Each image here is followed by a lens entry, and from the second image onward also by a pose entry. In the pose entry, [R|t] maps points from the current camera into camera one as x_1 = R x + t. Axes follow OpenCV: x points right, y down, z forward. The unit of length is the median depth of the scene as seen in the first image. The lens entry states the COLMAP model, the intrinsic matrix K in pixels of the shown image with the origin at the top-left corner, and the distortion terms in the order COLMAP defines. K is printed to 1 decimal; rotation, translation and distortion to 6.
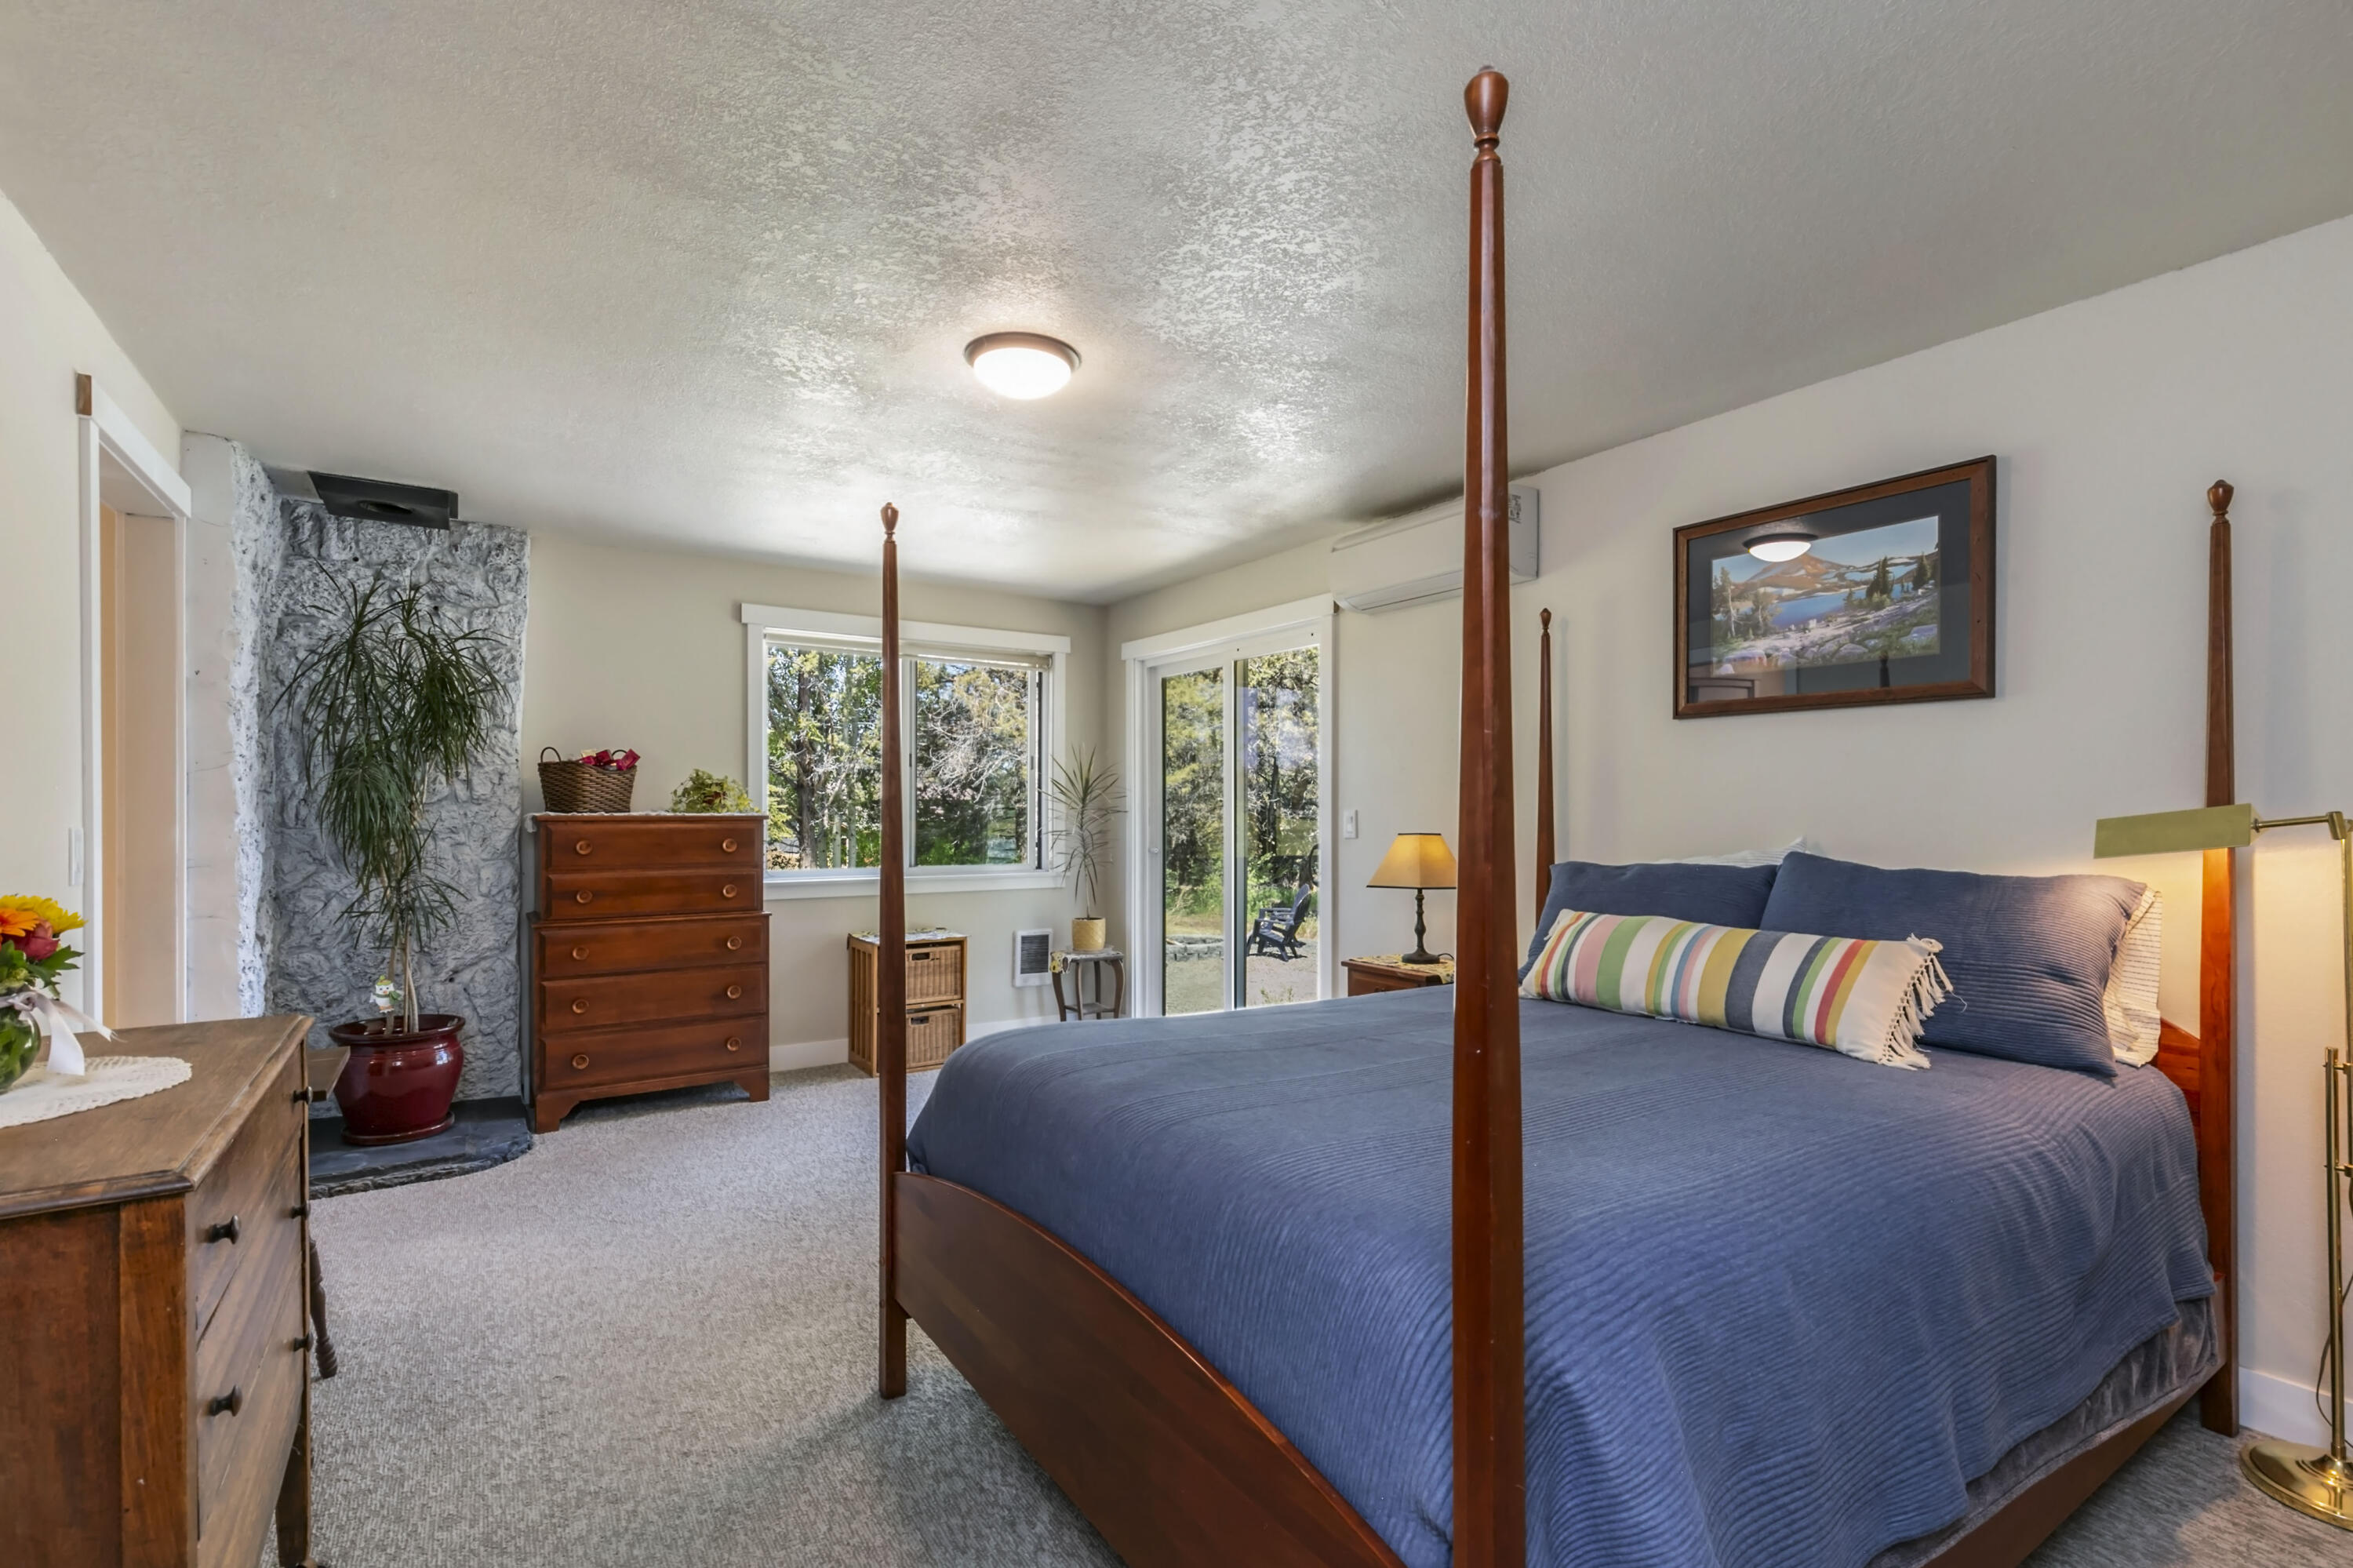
lens RADIAL K [[1082.4, 0, 1163.4], [0, 1082.4, 801.6], [0, 0, 1]] dist [0.002562, 0.002027]
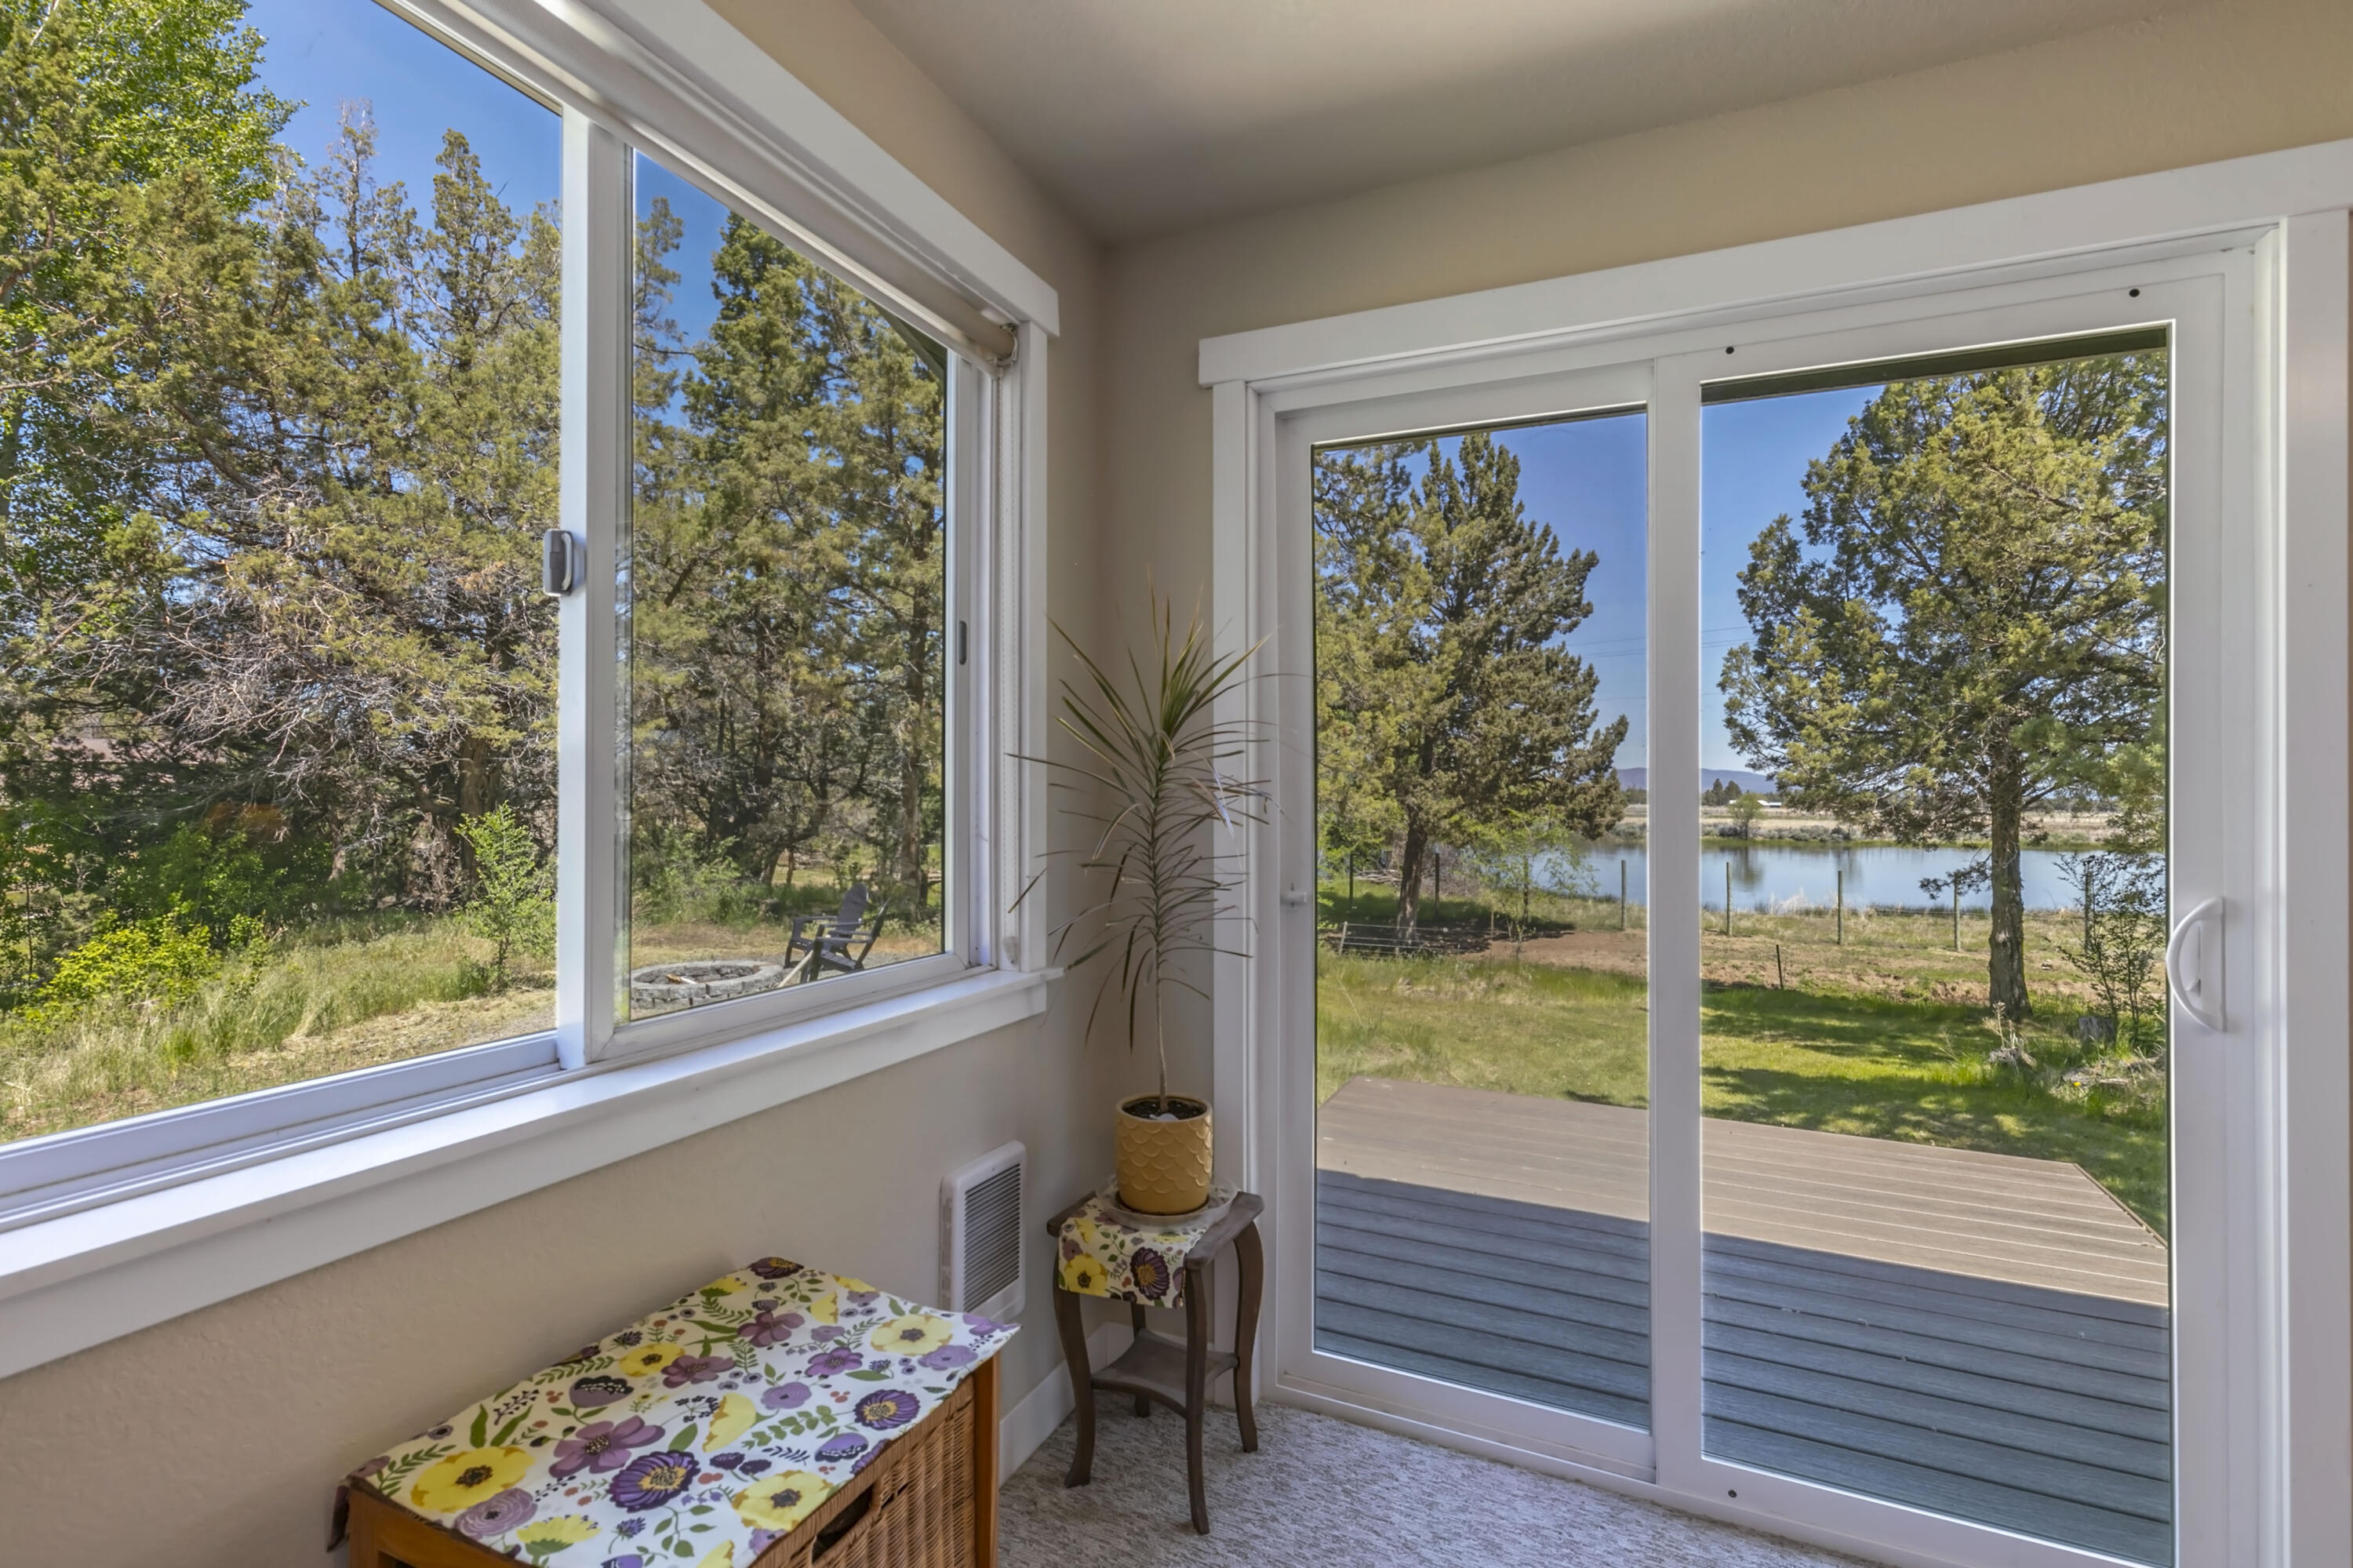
lens RADIAL K [[1082.4, 0, 1184.9], [0, 1082.4, 779.5], [0, 0, 1]] dist [0.002562, 0.002027]
pose [[0.840677, 0.007652, 0.541483, -0.070629], [-0.010583, 0.999941, 0.002300, 0.001290], [-0.541434, -0.007664, 0.840709, 0.200648]]
